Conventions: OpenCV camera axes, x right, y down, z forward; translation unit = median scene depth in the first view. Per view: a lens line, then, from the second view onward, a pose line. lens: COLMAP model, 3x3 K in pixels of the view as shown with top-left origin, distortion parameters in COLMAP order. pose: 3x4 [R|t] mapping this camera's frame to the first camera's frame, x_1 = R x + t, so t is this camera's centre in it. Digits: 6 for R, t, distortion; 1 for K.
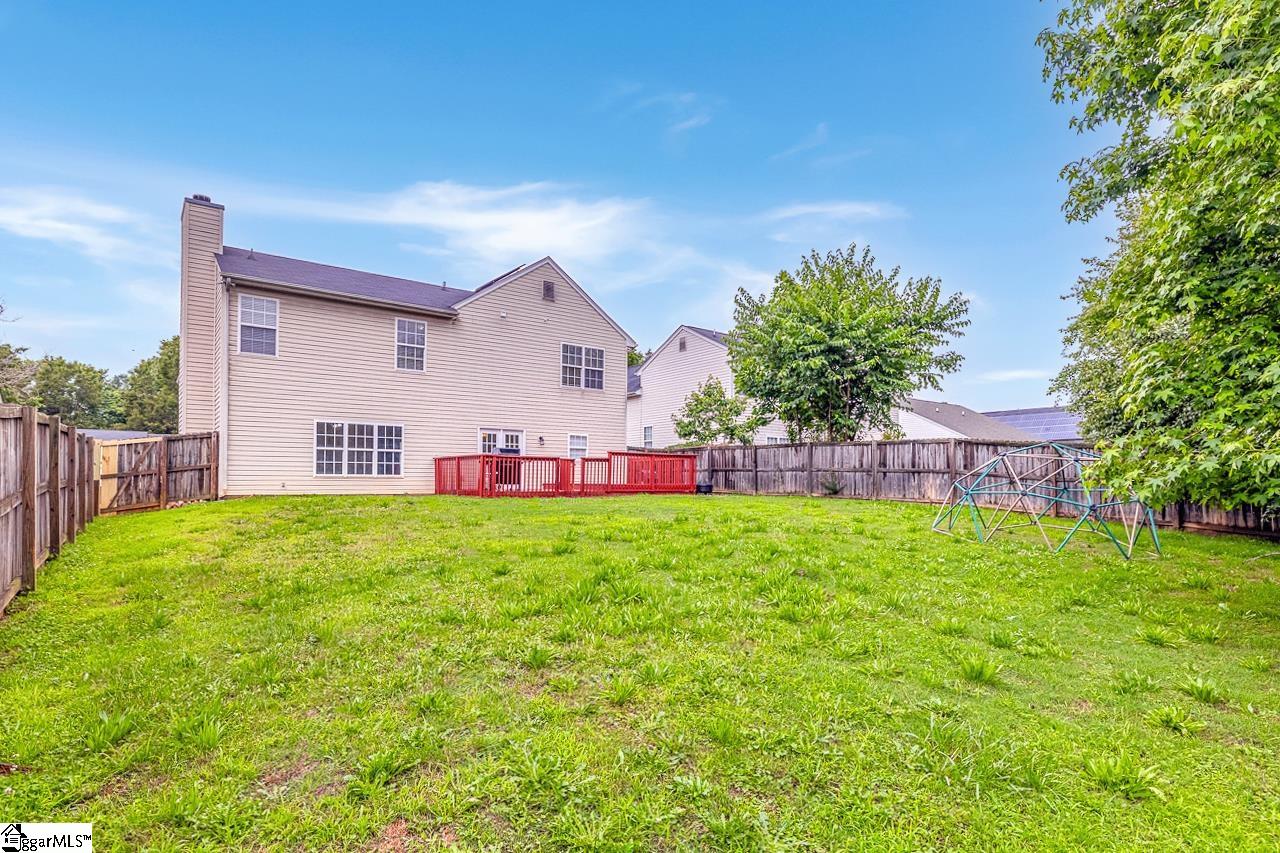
lens RADIAL K [[670.8, 0, 642.5], [0, 670.8, 483.6], [0, 0, 1]] dist [-0.009032, -0.000340]
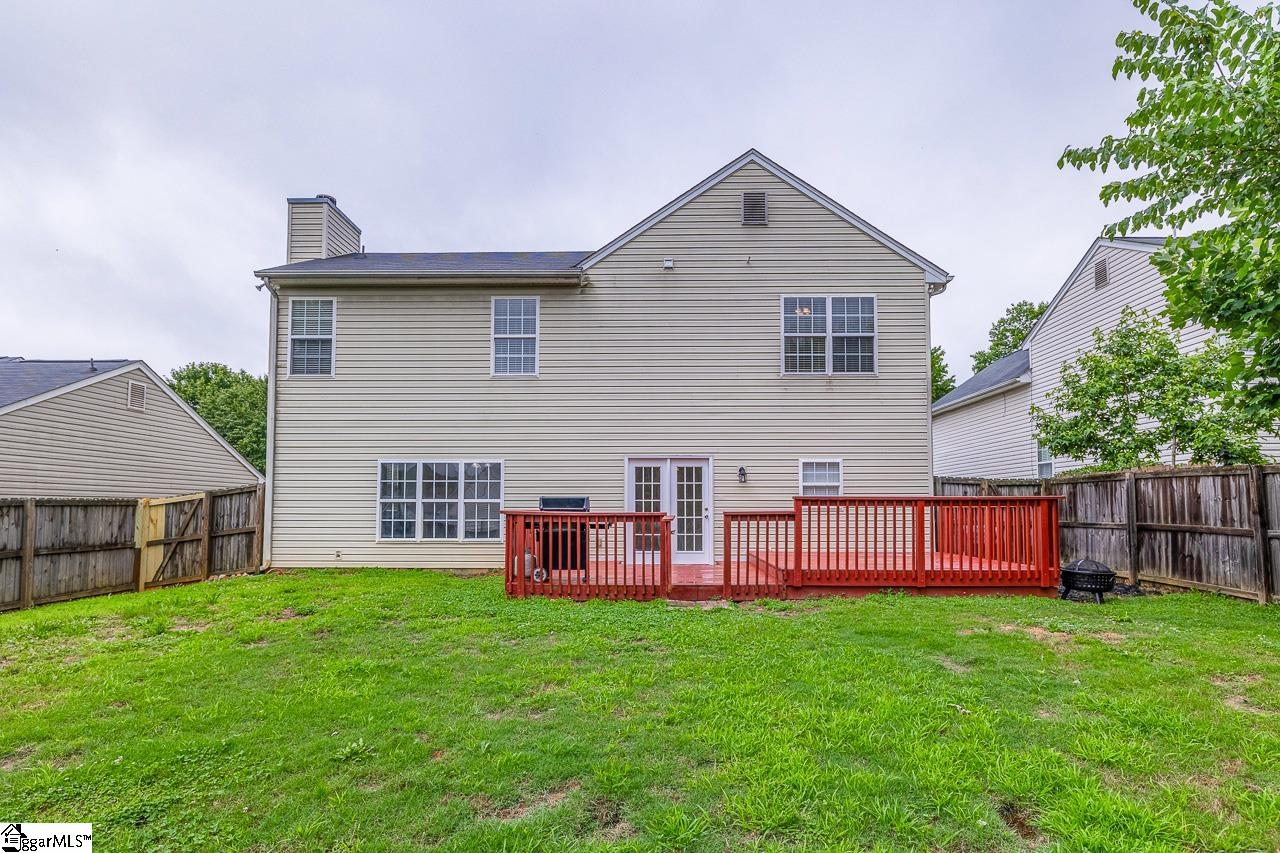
lens RADIAL K [[670.8, 0, 642.5], [0, 670.8, 483.6], [0, 0, 1]] dist [-0.009032, -0.000340]
pose [[0.786836, -0.028281, -0.616513, 0.148301], [0.003112, 0.999119, -0.041861, -0.039045], [0.617154, 0.031019, 0.786231, 0.593921]]
